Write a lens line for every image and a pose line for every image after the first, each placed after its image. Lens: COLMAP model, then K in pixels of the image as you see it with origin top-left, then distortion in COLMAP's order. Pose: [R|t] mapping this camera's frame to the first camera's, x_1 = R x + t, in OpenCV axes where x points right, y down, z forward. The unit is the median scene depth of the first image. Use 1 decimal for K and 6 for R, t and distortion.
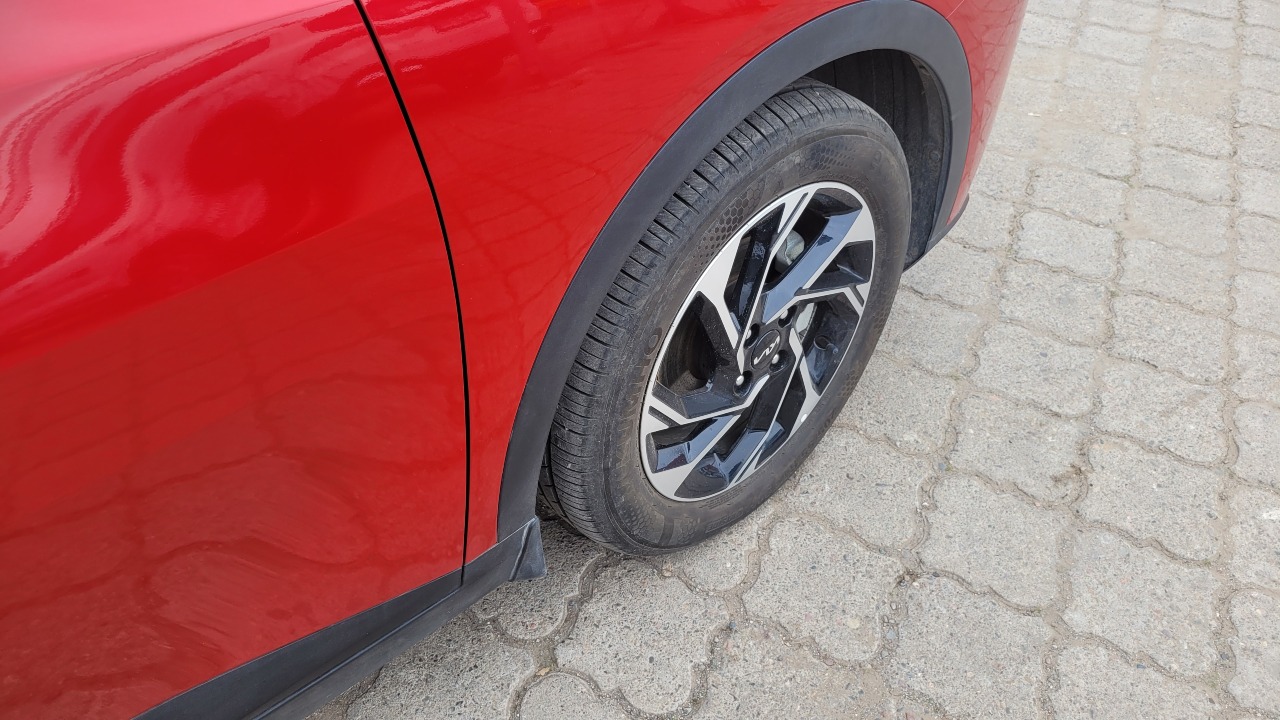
lens RADIAL K [[972.7, 0, 640.0], [0, 972.7, 360.0], [0, 0, 1]] dist [0.050534, -0.046511]
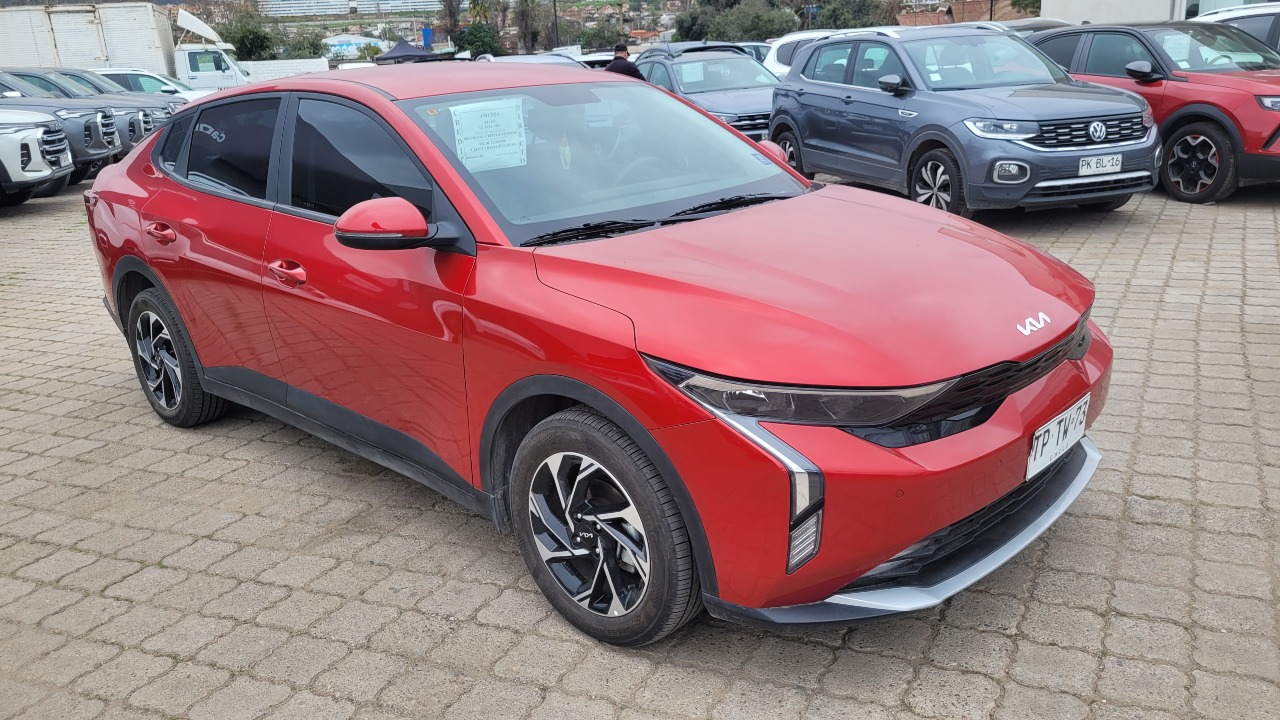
lens RADIAL K [[972.7, 0, 640.0], [0, 972.7, 360.0], [0, 0, 1]] dist [0.050534, -0.046511]
pose [[0.050767, 0.294156, -0.954408, 1.519450], [-0.627485, 0.752859, 0.198660, -0.591818], [0.776972, 0.588792, 0.222799, 0.310325]]
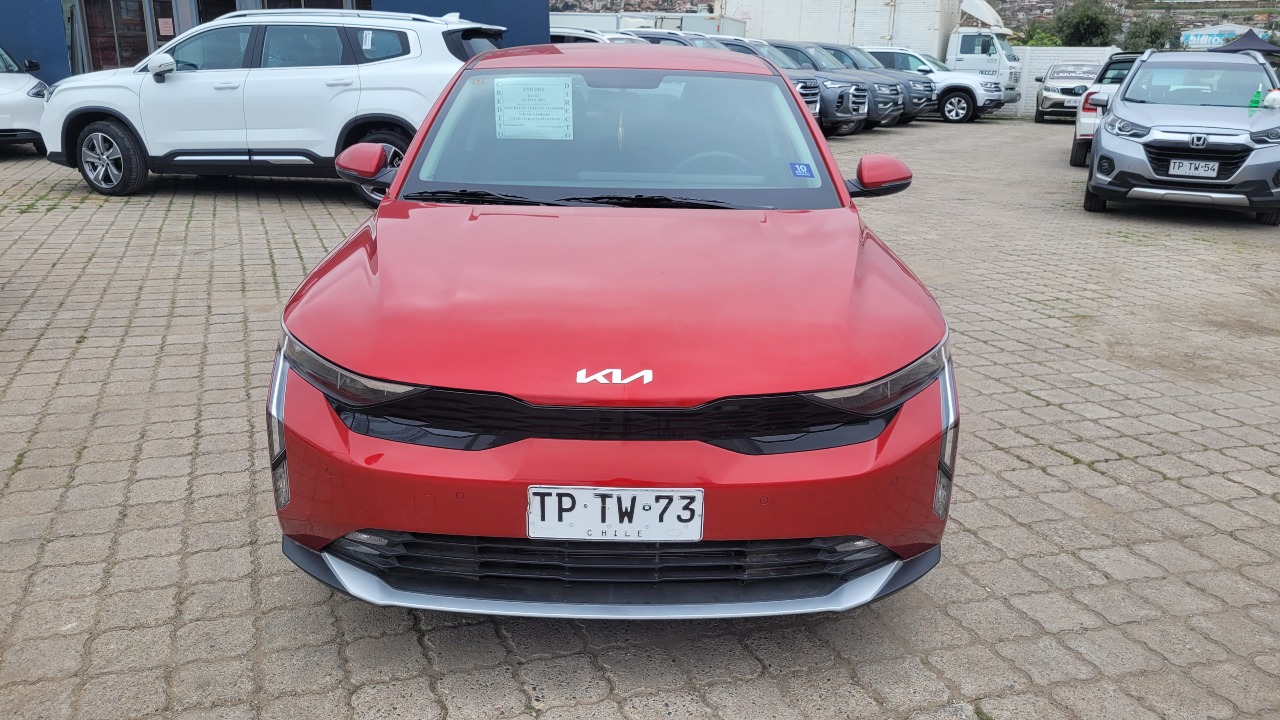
lens RADIAL K [[972.7, 0, 640.0], [0, 972.7, 360.0], [0, 0, 1]] dist [0.050534, -0.046511]
pose [[-0.691894, 0.203139, -0.692832, 0.938477], [-0.493110, 0.567976, 0.658973, -1.603826], [0.527375, 0.797582, -0.292810, 1.481140]]
